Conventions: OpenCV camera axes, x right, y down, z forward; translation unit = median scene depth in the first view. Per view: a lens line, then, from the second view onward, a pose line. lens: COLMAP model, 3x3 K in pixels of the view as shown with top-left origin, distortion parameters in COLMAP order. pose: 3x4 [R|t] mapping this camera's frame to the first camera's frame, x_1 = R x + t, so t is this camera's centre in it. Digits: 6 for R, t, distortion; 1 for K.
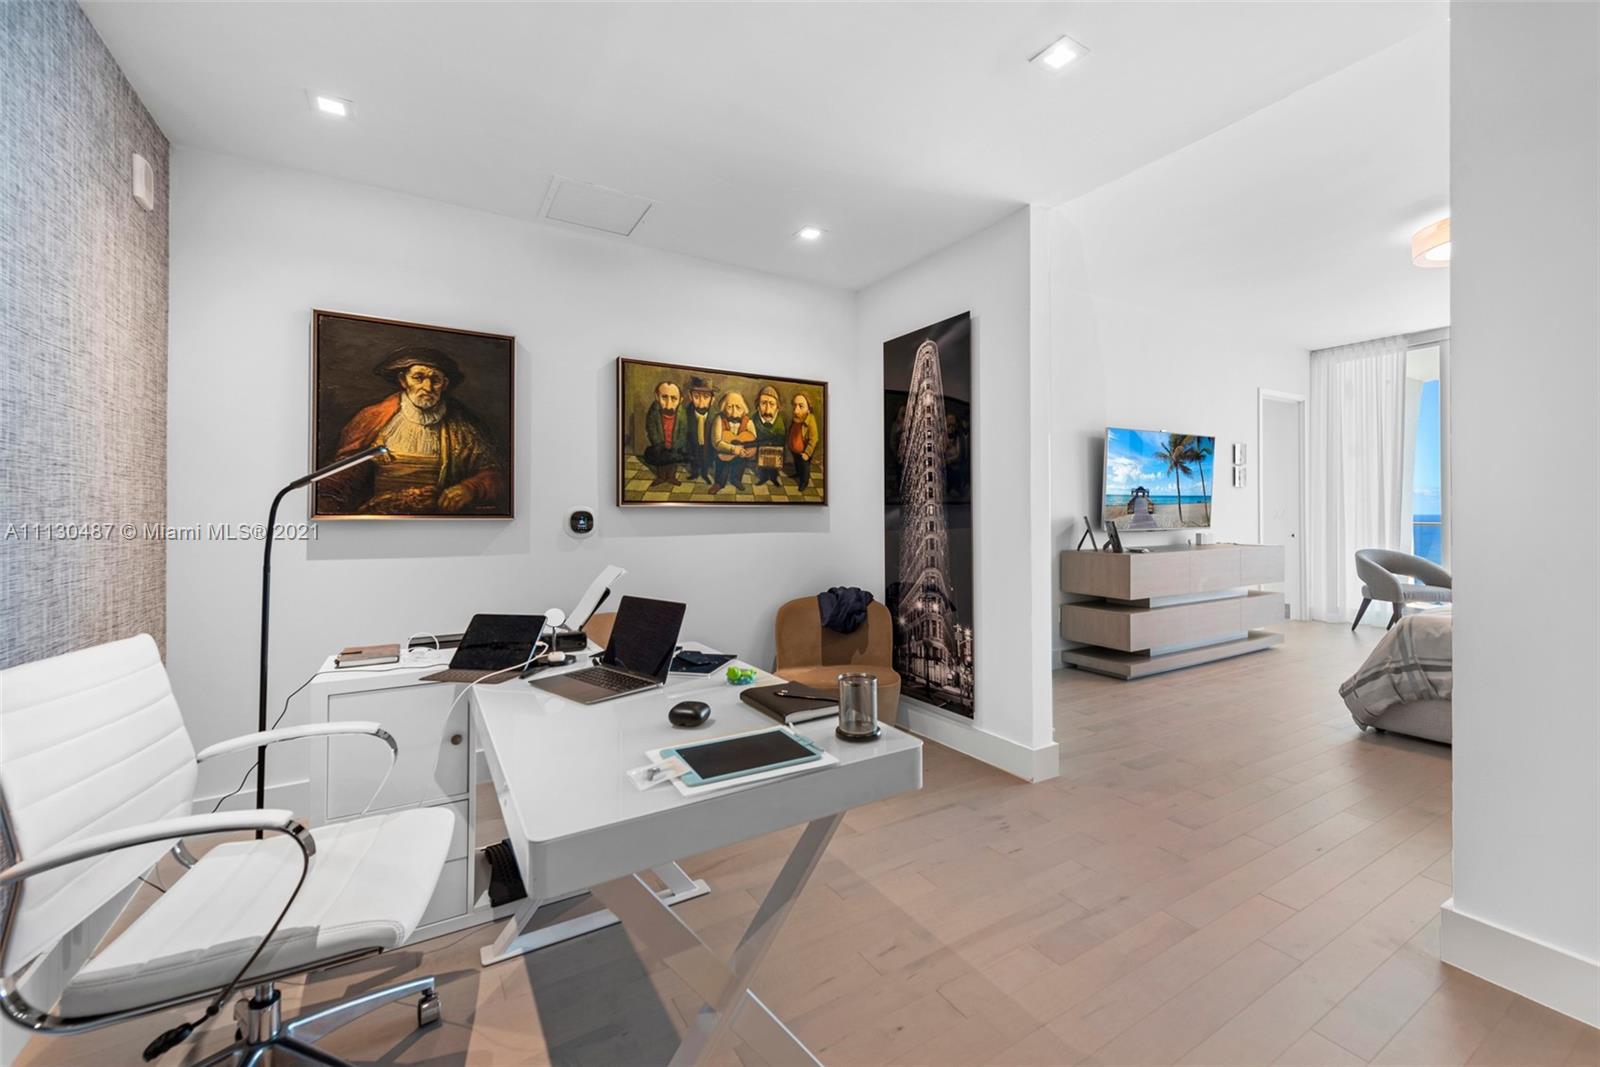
lens RADIAL K [[622.9, 0, 756.2], [0, 622.9, 509.8], [0, 0, 1]] dist [0.000084, 0.000074]
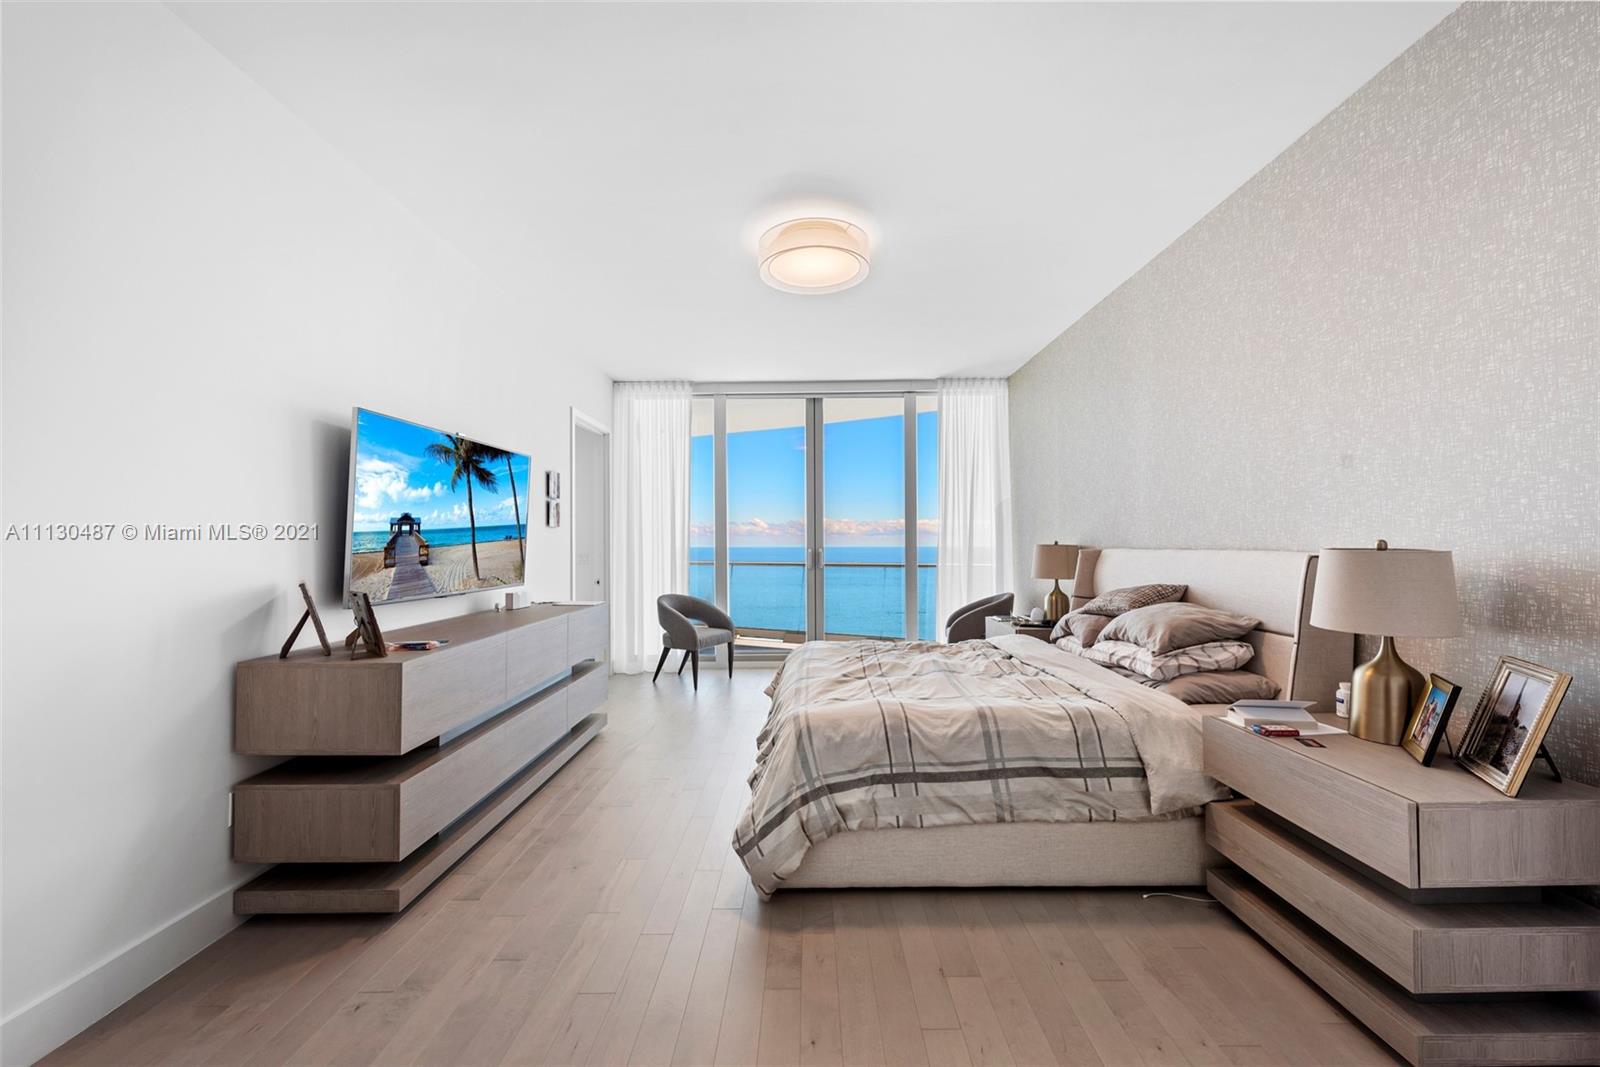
lens RADIAL K [[648.7, 0, 800.0], [0, 648.7, 533.5], [0, 0, 1]] dist [-0.000132, 0.000080]
pose [[0.504674, 0.003749, 0.863302, 0.309948], [0.040060, 0.998812, -0.027757, 0.006688], [-0.862380, 0.048592, 0.503924, 0.438086]]
